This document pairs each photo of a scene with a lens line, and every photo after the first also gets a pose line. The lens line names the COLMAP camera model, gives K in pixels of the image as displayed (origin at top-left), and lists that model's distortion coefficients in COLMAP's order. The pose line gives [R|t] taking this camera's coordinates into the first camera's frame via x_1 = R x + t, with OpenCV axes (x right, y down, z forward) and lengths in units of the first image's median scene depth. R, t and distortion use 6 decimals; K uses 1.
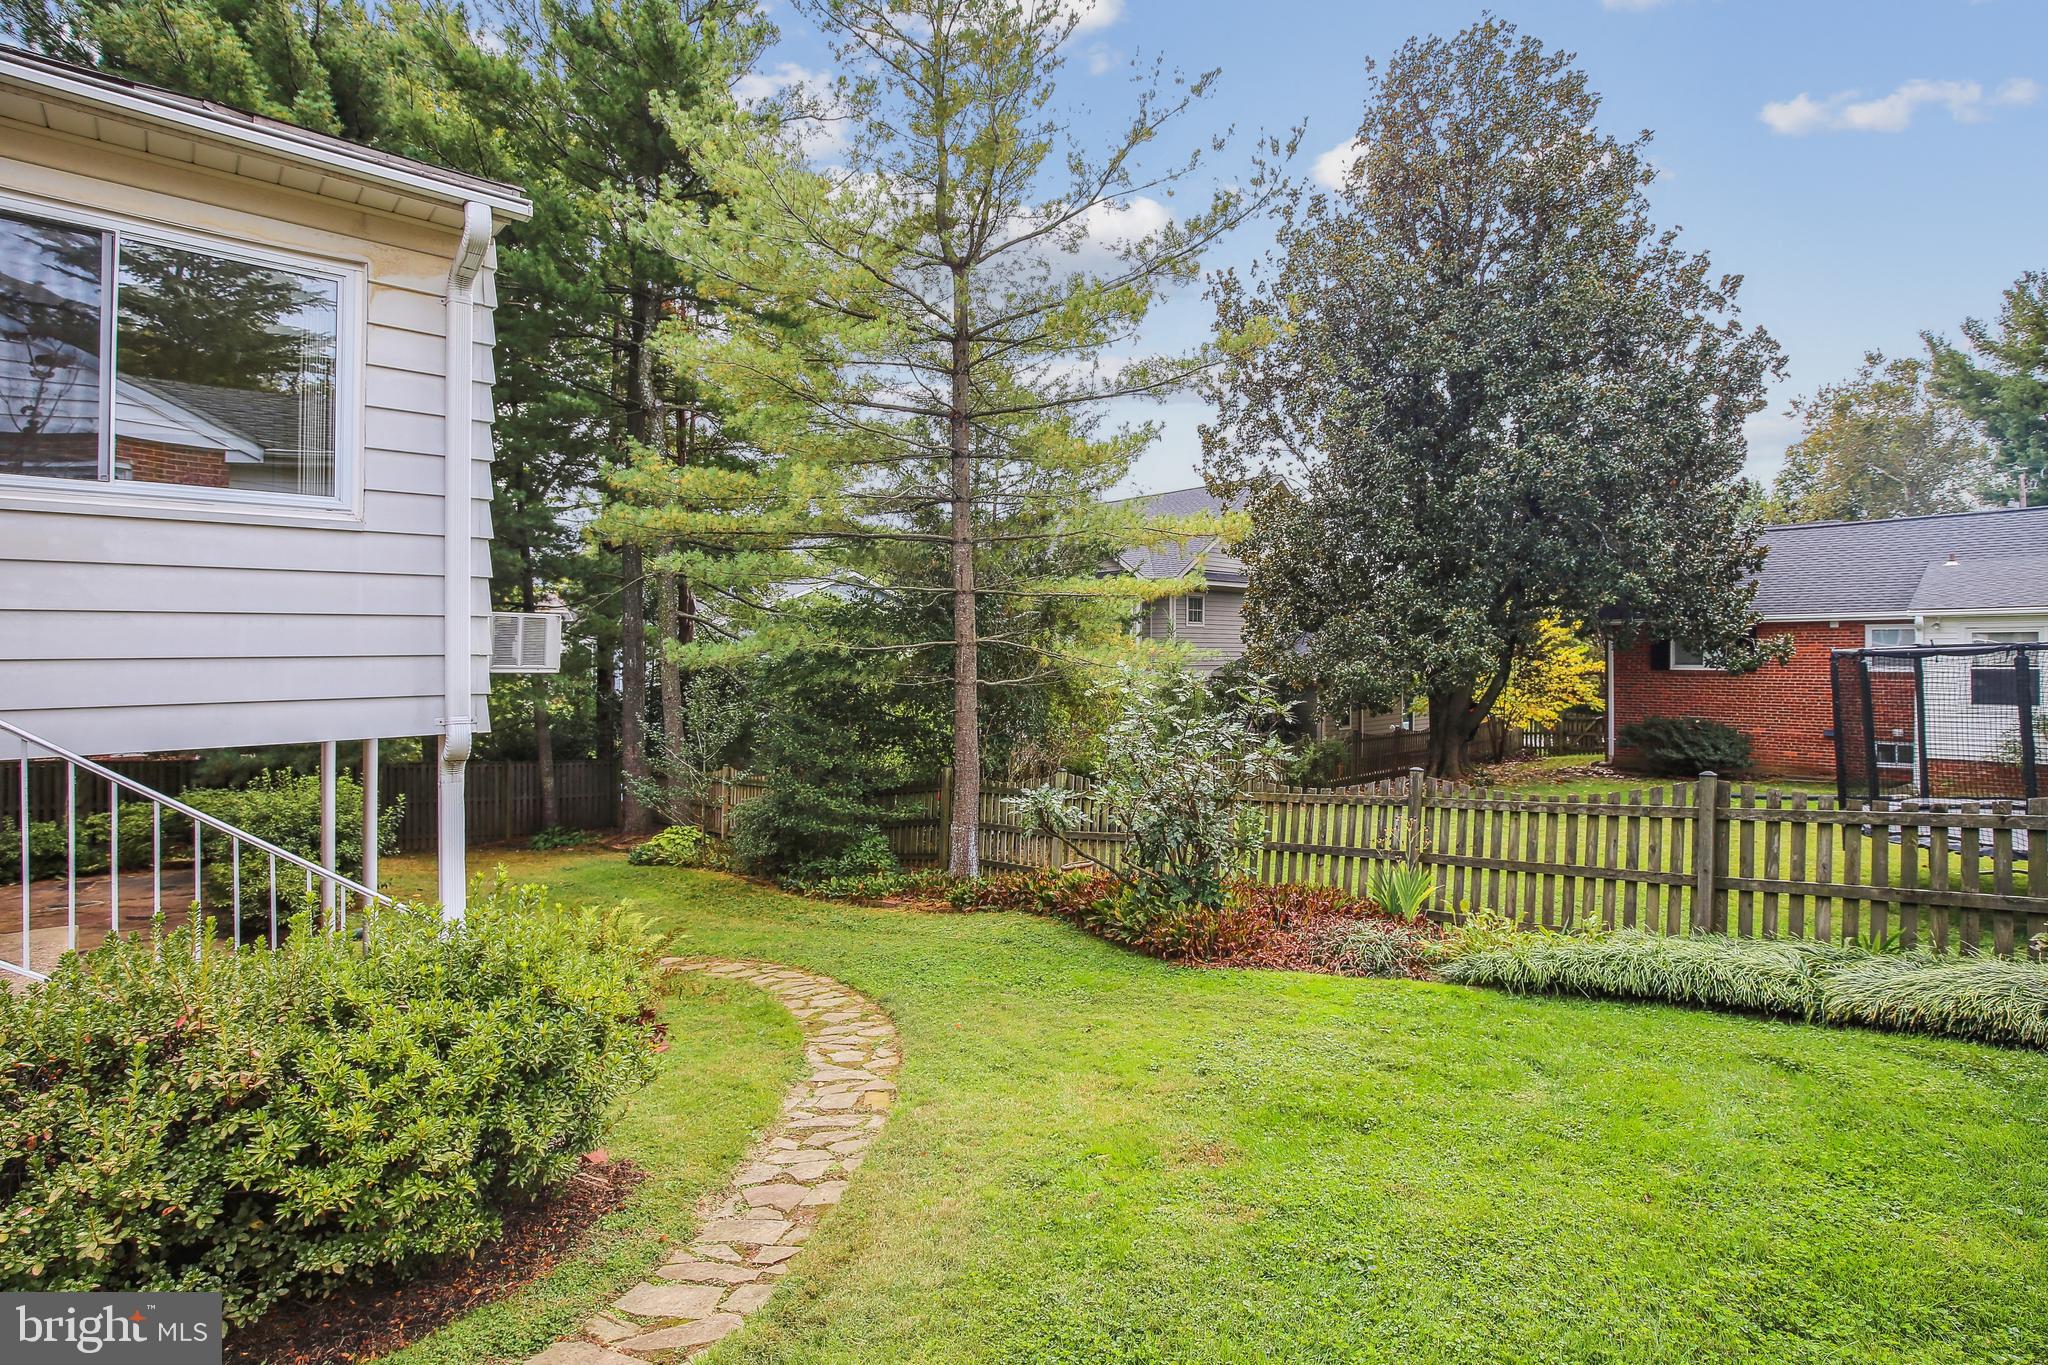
lens RADIAL K [[962.4, 0, 1024.3], [0, 962.4, 670.3], [0, 0, 1]] dist [-0.017595, 0.000065]
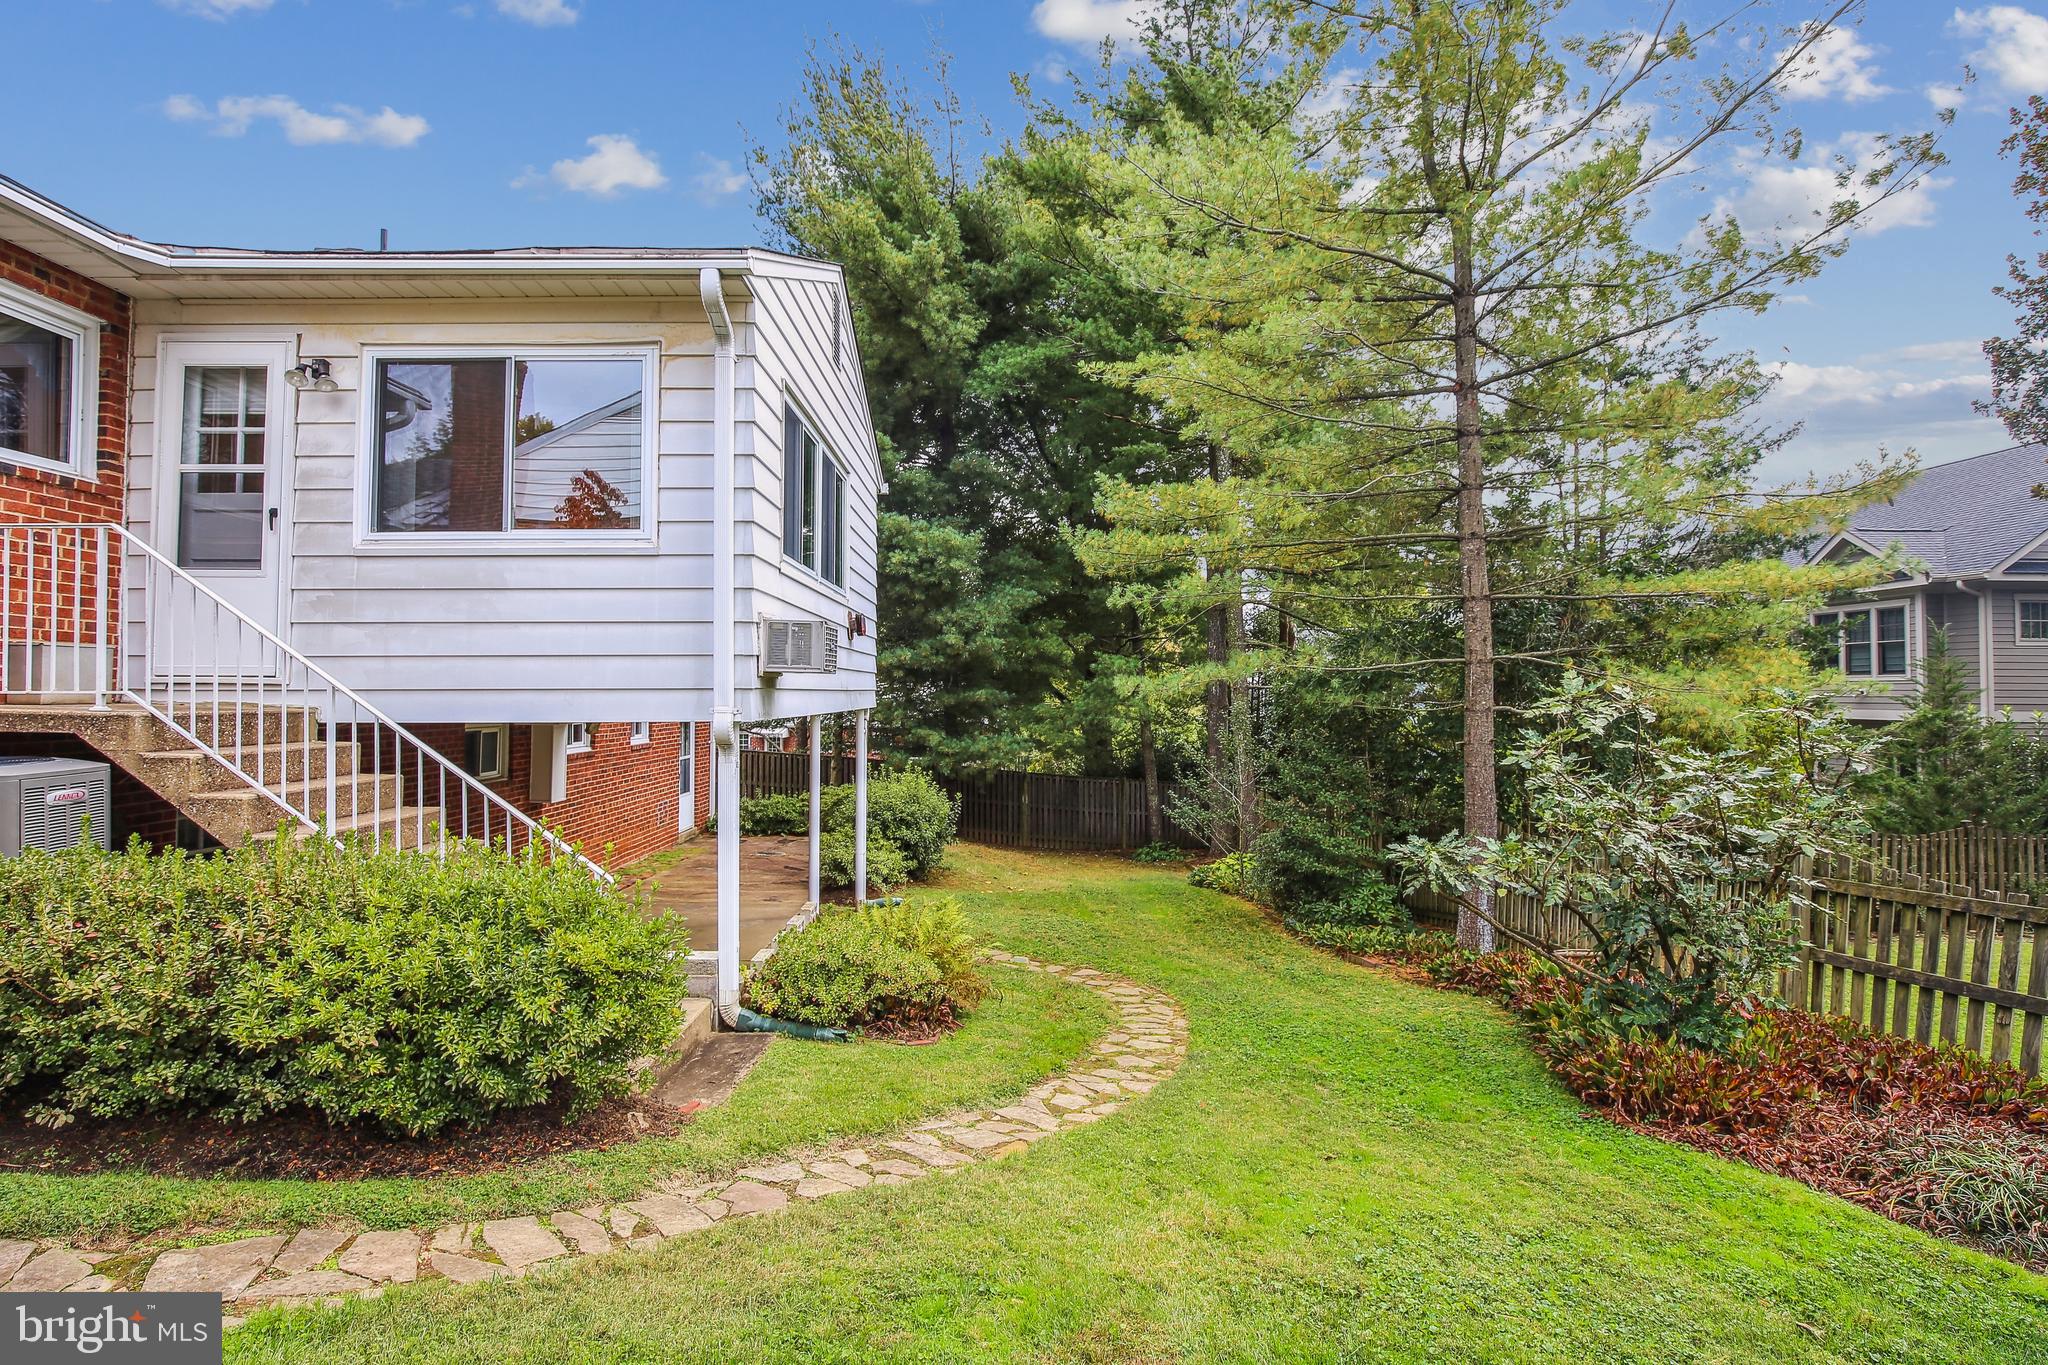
lens RADIAL K [[955.7, 0, 1012.4], [0, 955.7, 680.0], [0, 0, 1]] dist [-0.038468, 0.010778]
pose [[0.751043, -0.001602, -0.660251, 0.252454], [-0.017963, 0.999577, -0.022858, 0.020411], [0.660009, 0.029028, 0.750697, 0.198476]]
